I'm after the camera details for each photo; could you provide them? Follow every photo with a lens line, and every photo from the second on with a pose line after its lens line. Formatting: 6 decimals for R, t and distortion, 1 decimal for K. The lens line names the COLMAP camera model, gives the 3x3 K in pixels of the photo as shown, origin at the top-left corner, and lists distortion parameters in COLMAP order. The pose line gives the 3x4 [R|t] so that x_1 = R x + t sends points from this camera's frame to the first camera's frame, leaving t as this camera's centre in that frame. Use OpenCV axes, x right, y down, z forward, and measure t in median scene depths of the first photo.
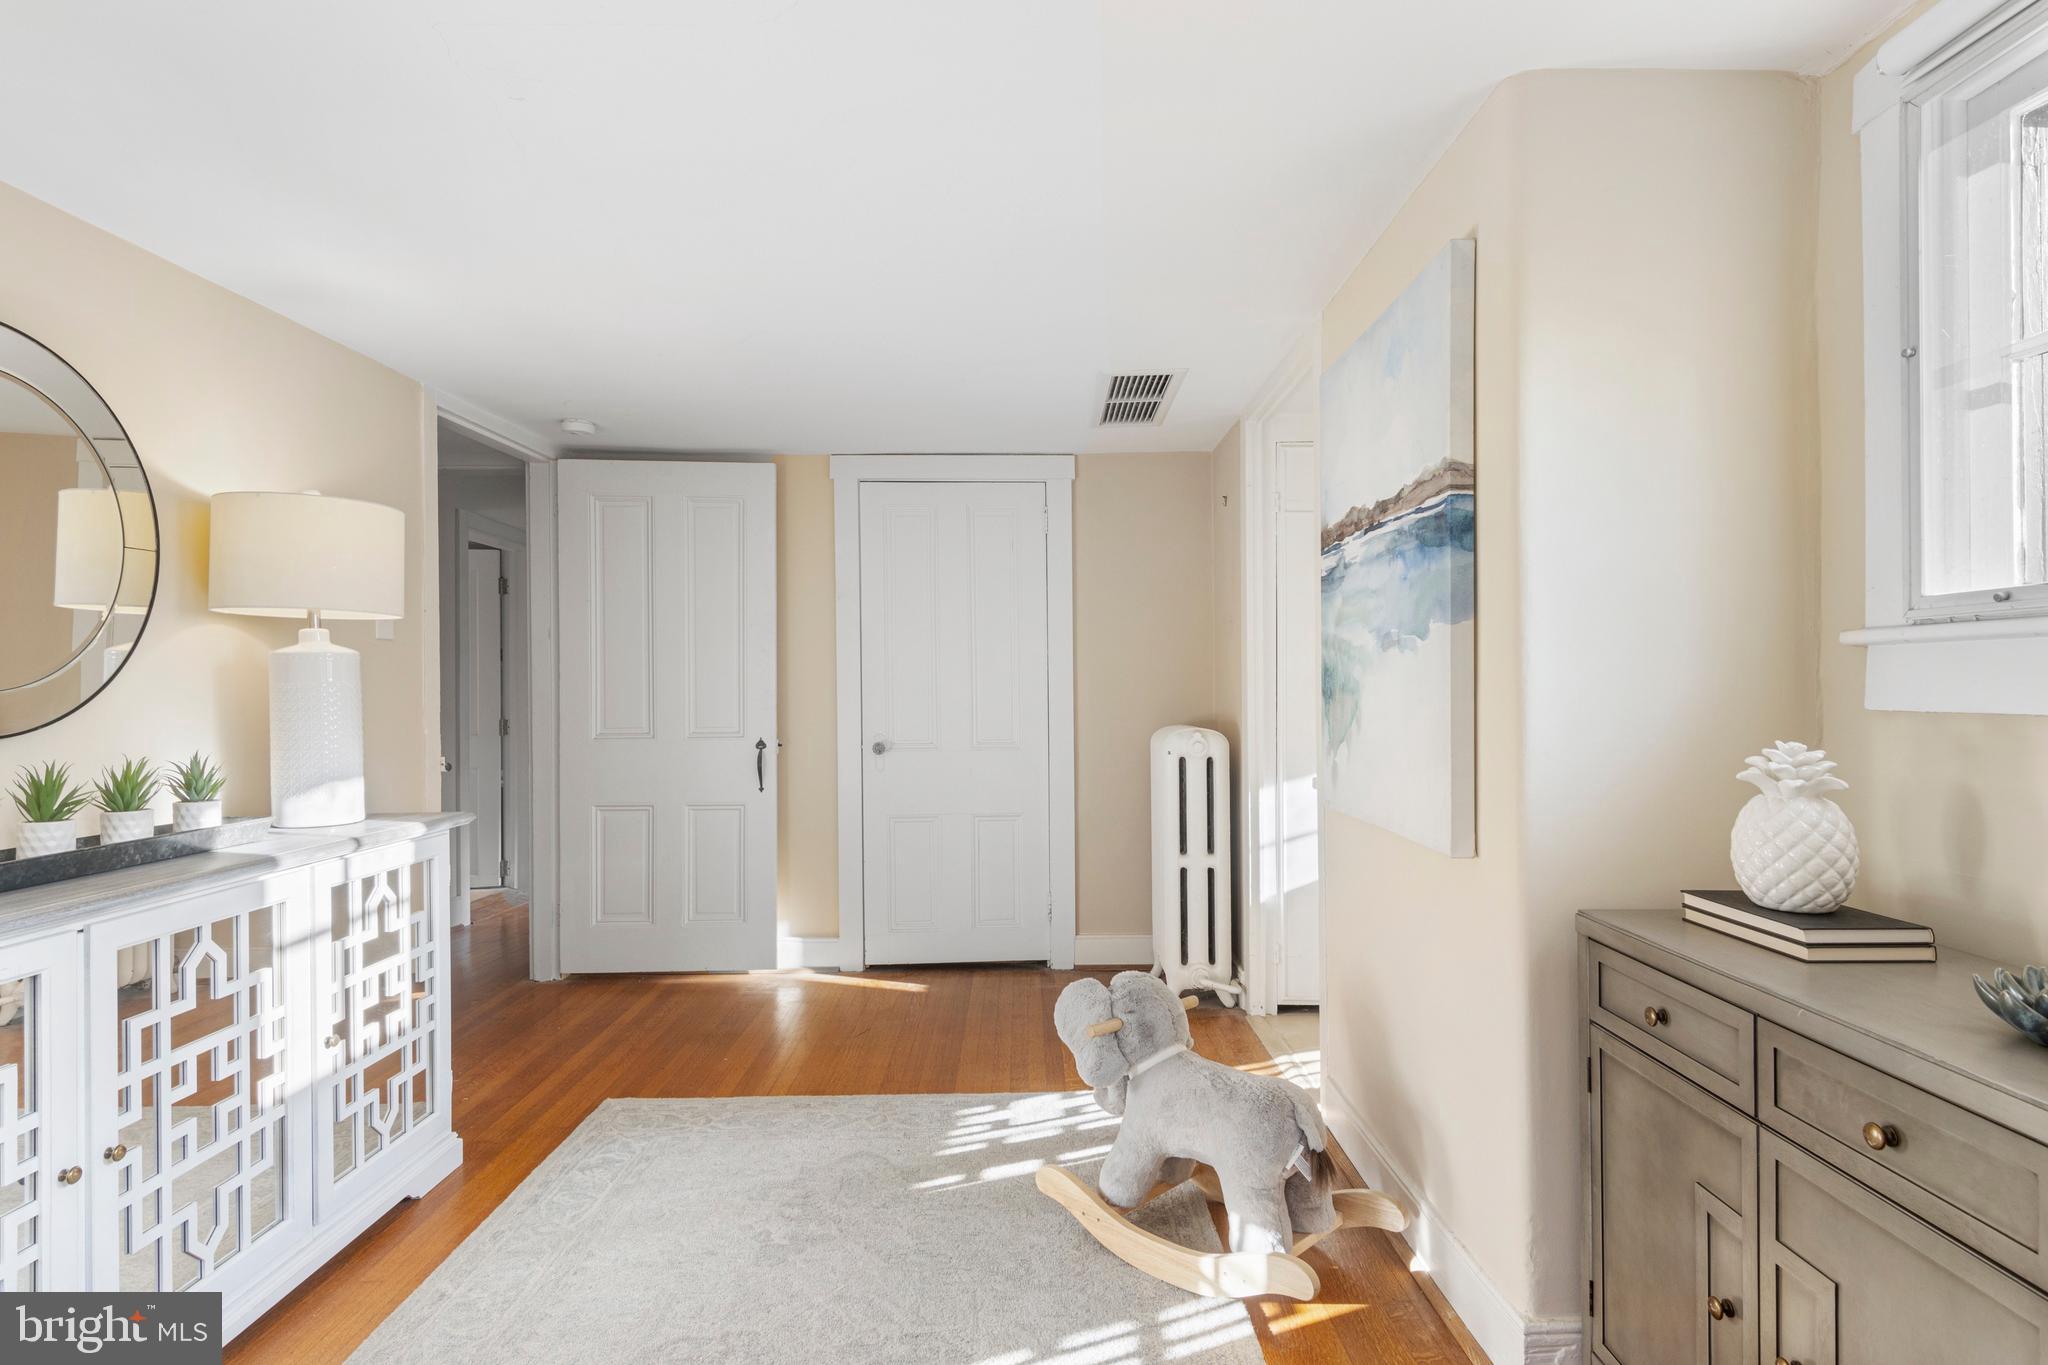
lens RADIAL K [[1058.3, 0, 1026.7], [0, 1058.3, 683.4], [0, 0, 1]] dist [0.010471, -0.001104]
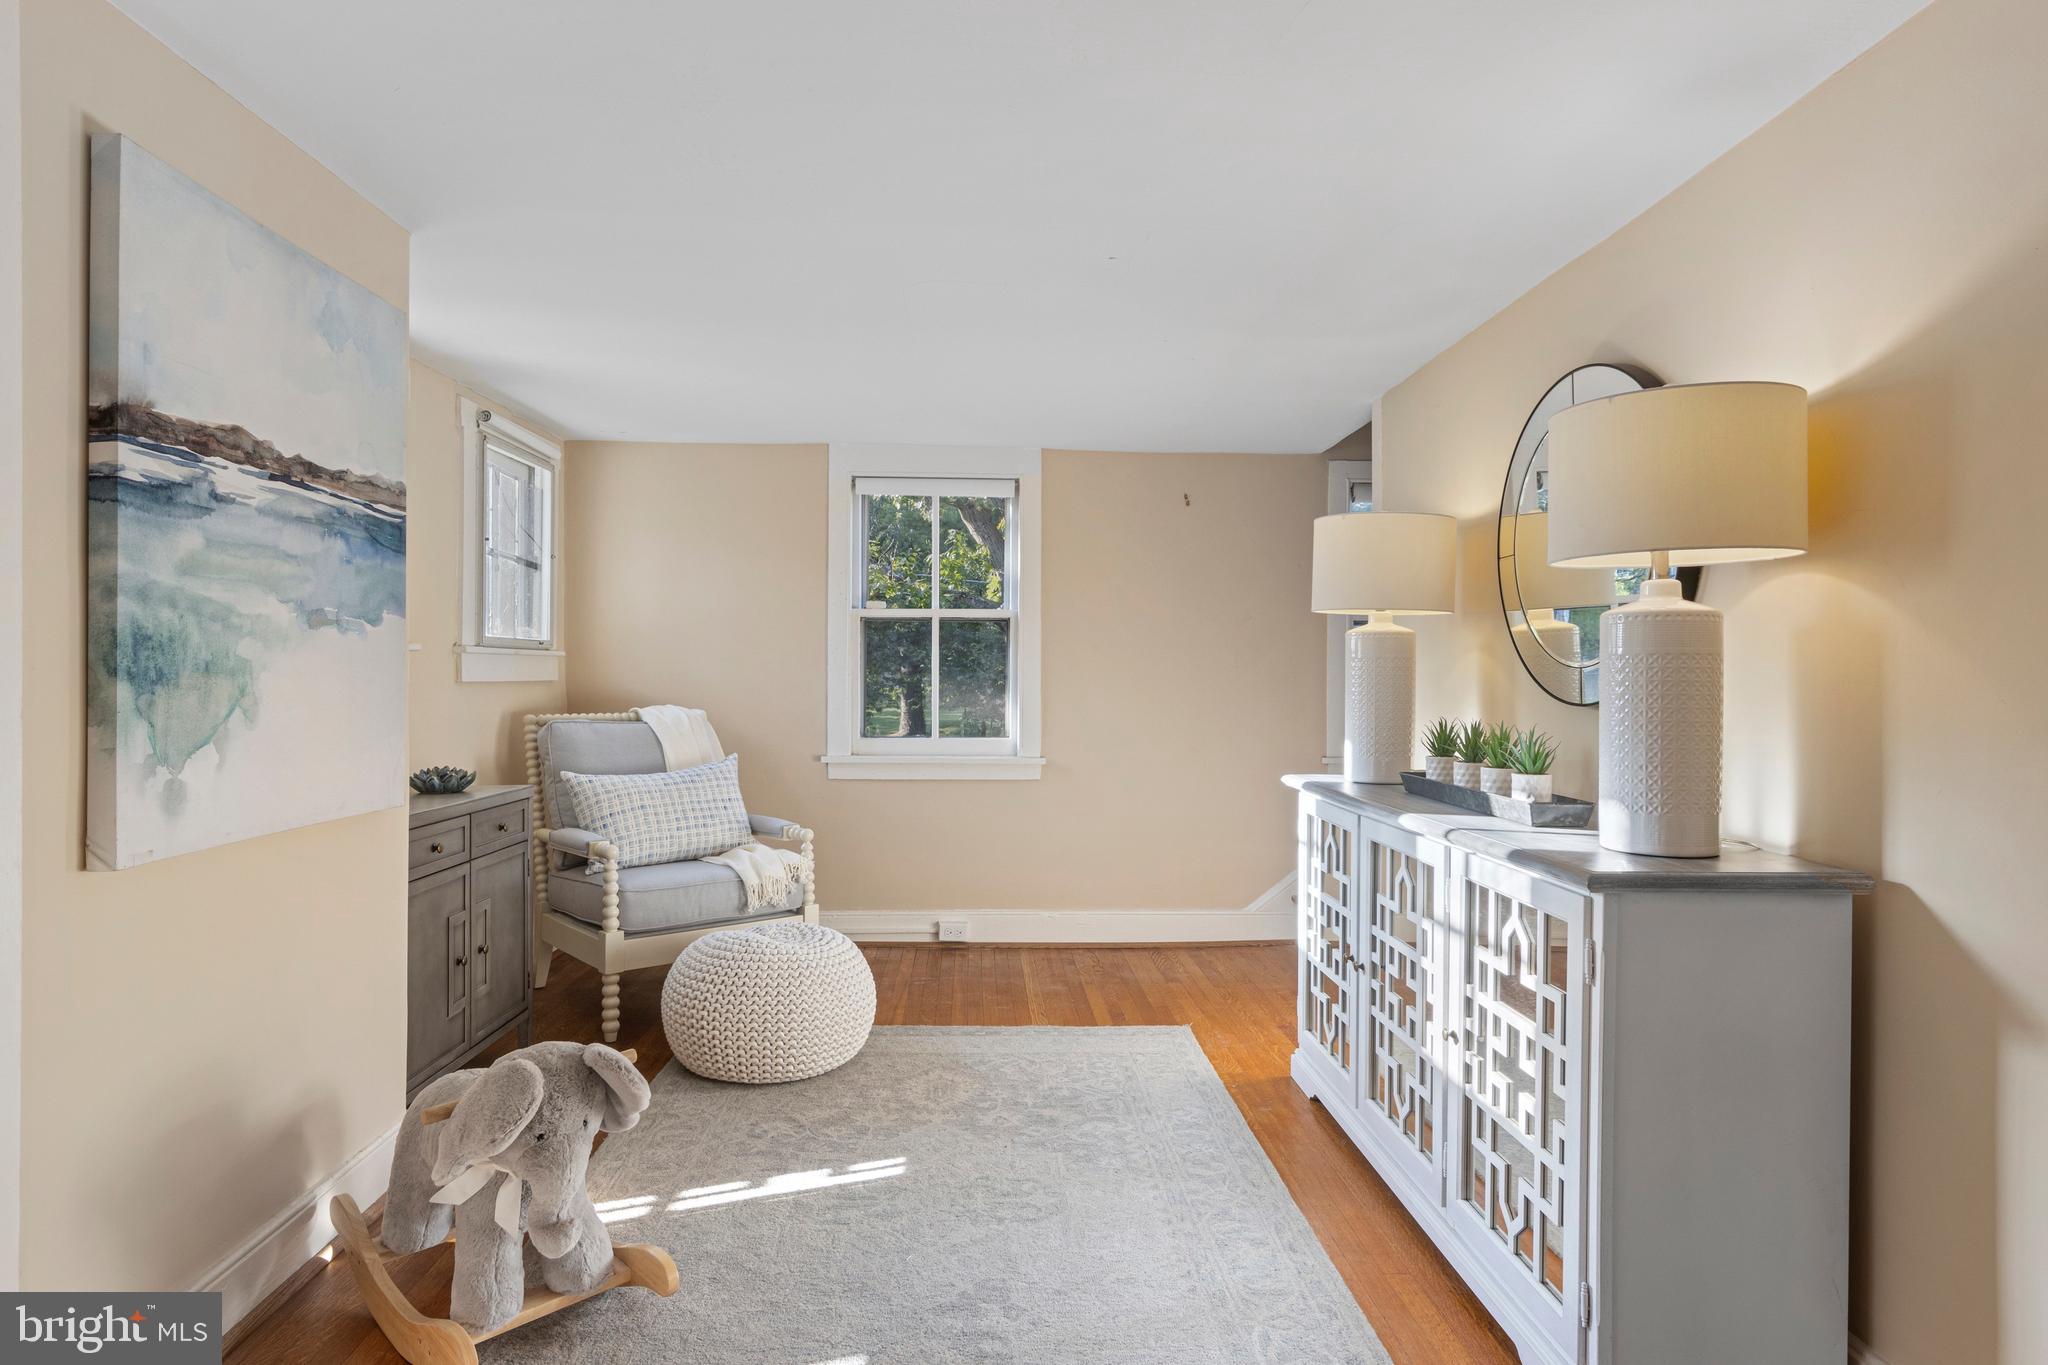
lens RADIAL K [[1145.9, 0, 1022.0], [0, 1145.9, 681.9], [0, 0, 1]] dist [0.005567, 0.000234]
pose [[-0.999581, 0.003998, -0.028676, -0.250394], [0.003849, 0.999979, 0.005250, 0.012841], [0.028697, 0.005138, -0.999575, 2.071821]]
